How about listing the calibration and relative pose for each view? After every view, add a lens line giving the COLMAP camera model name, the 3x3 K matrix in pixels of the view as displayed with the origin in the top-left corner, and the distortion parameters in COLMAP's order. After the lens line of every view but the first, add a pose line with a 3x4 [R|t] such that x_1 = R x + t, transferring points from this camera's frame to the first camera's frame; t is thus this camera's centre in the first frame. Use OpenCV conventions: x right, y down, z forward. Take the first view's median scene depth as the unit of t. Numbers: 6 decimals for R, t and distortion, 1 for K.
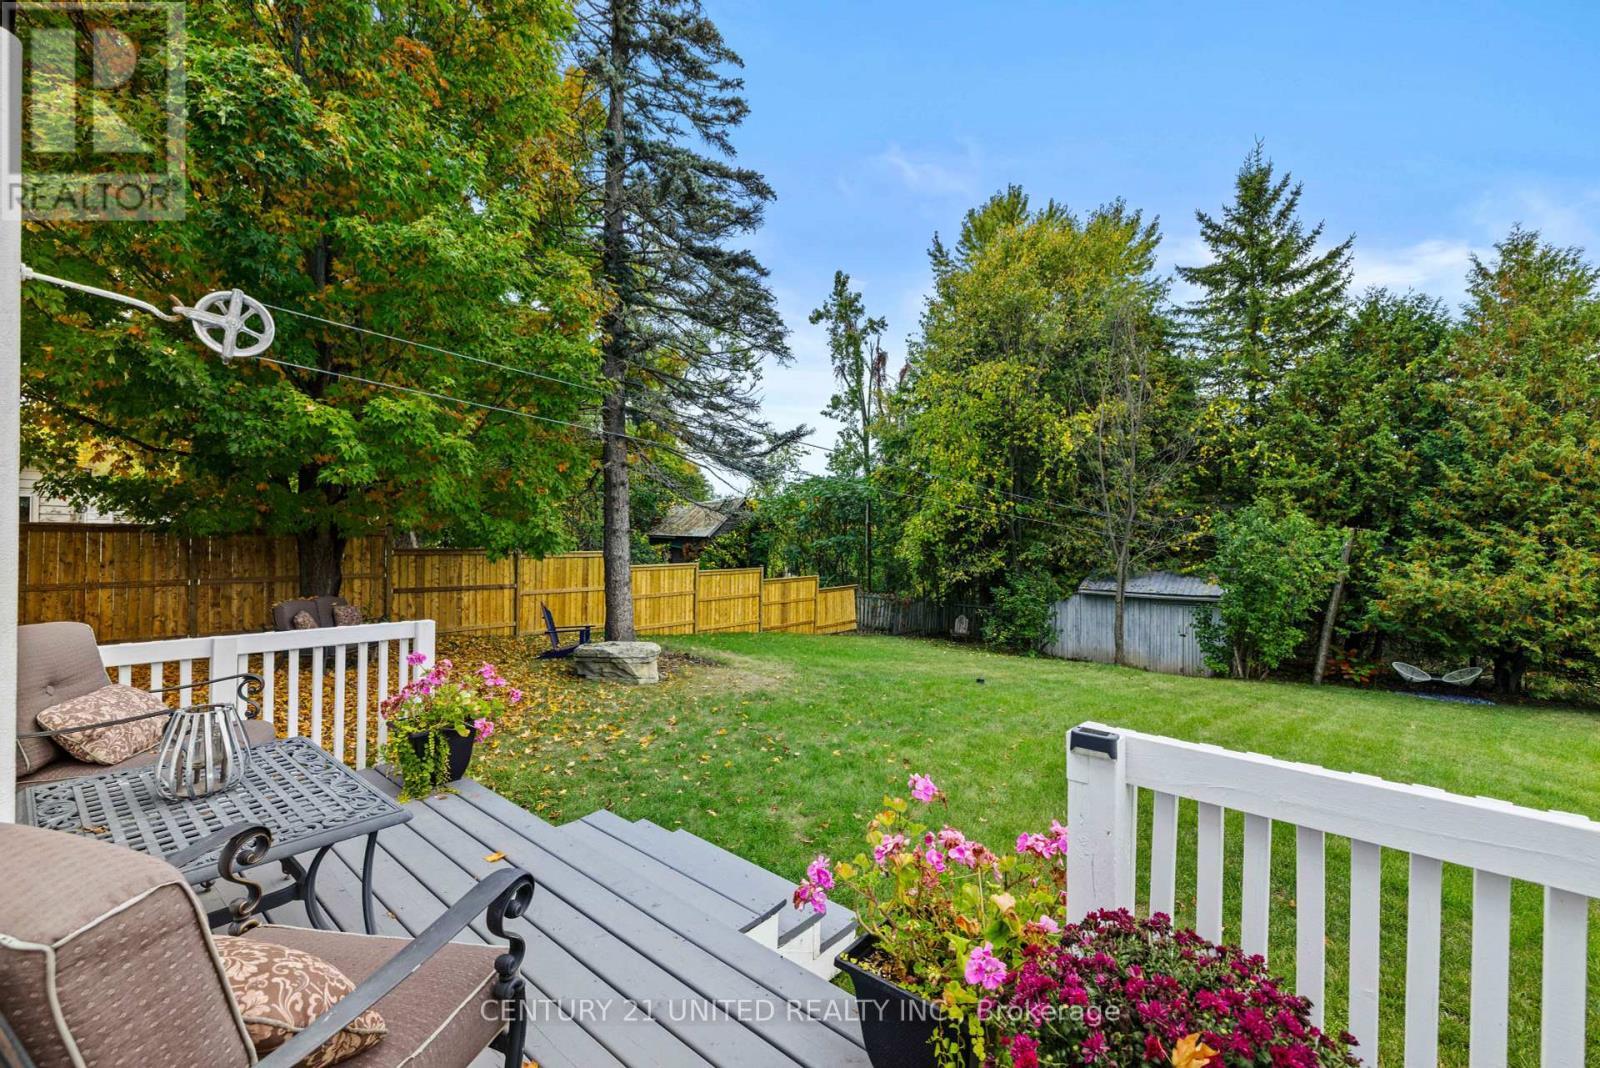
lens RADIAL K [[676.8, 0, 791.5], [0, 676.8, 532.2], [0, 0, 1]] dist [-0.000447, 0.000293]
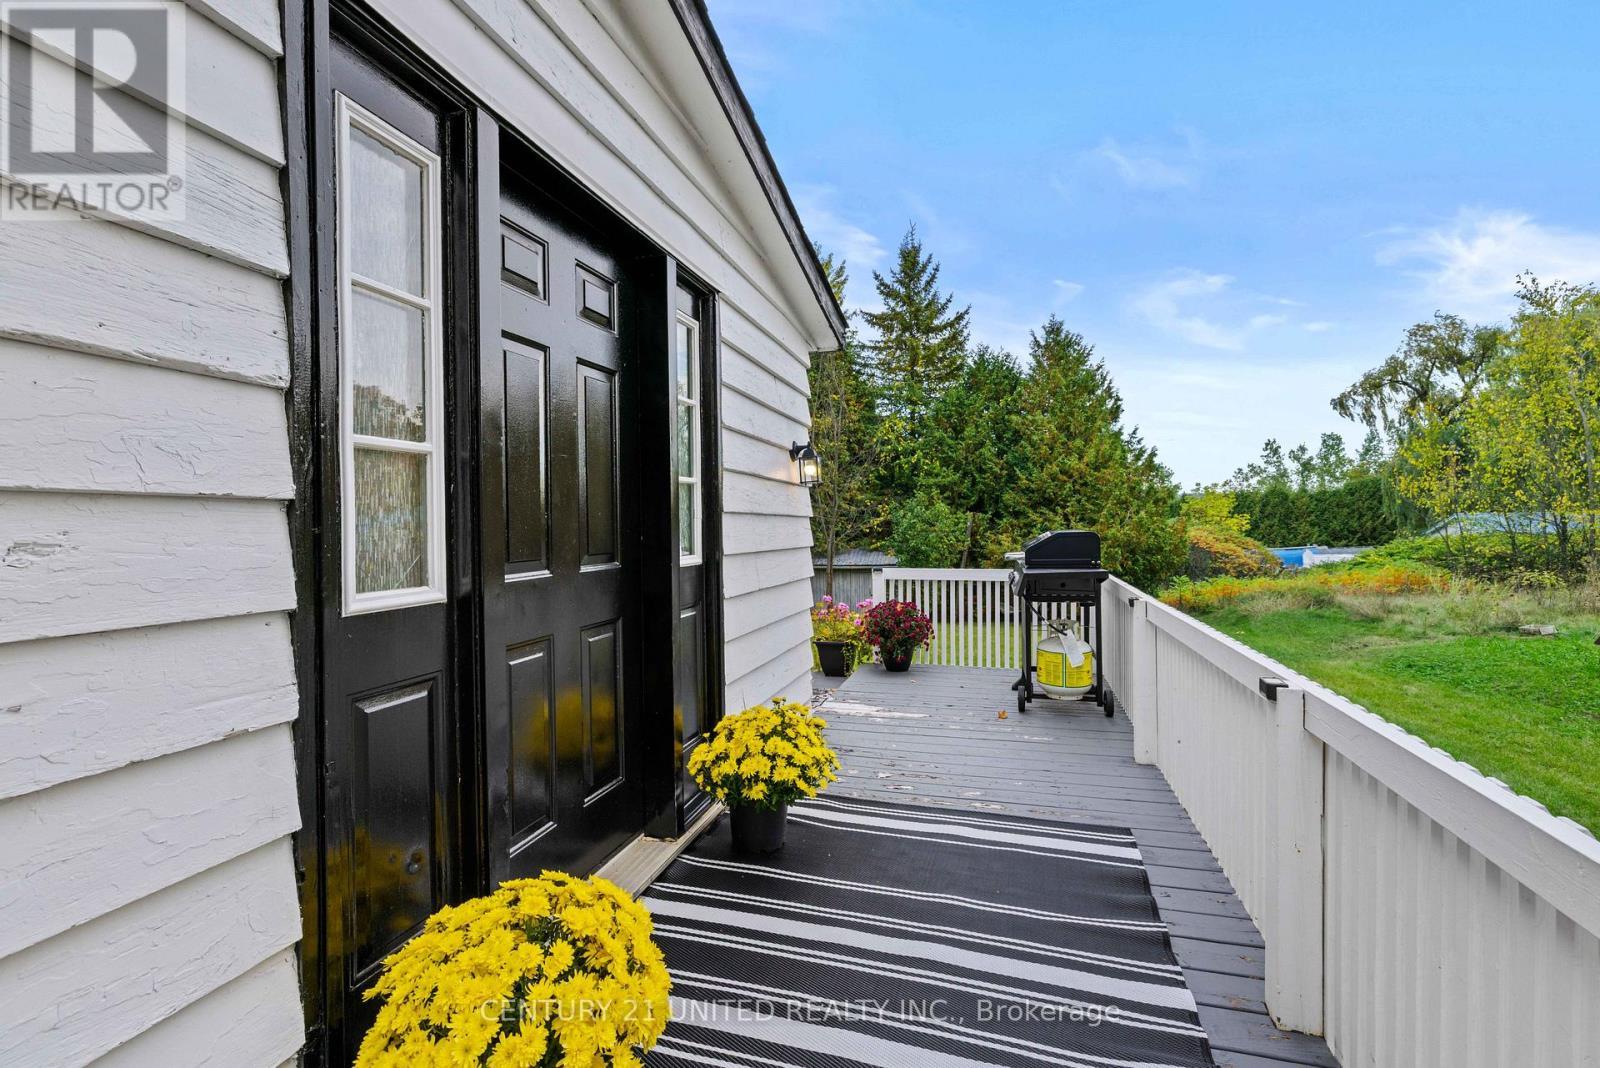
lens RADIAL K [[676.8, 0, 800.0], [0, 676.8, 529.6], [0, 0, 1]] dist [-0.000447, 0.000293]
pose [[0.909738, -0.028891, 0.414175, -0.098961], [0.024772, 0.999576, 0.015312, -0.000732], [-0.414442, -0.003670, 0.910068, -0.151581]]
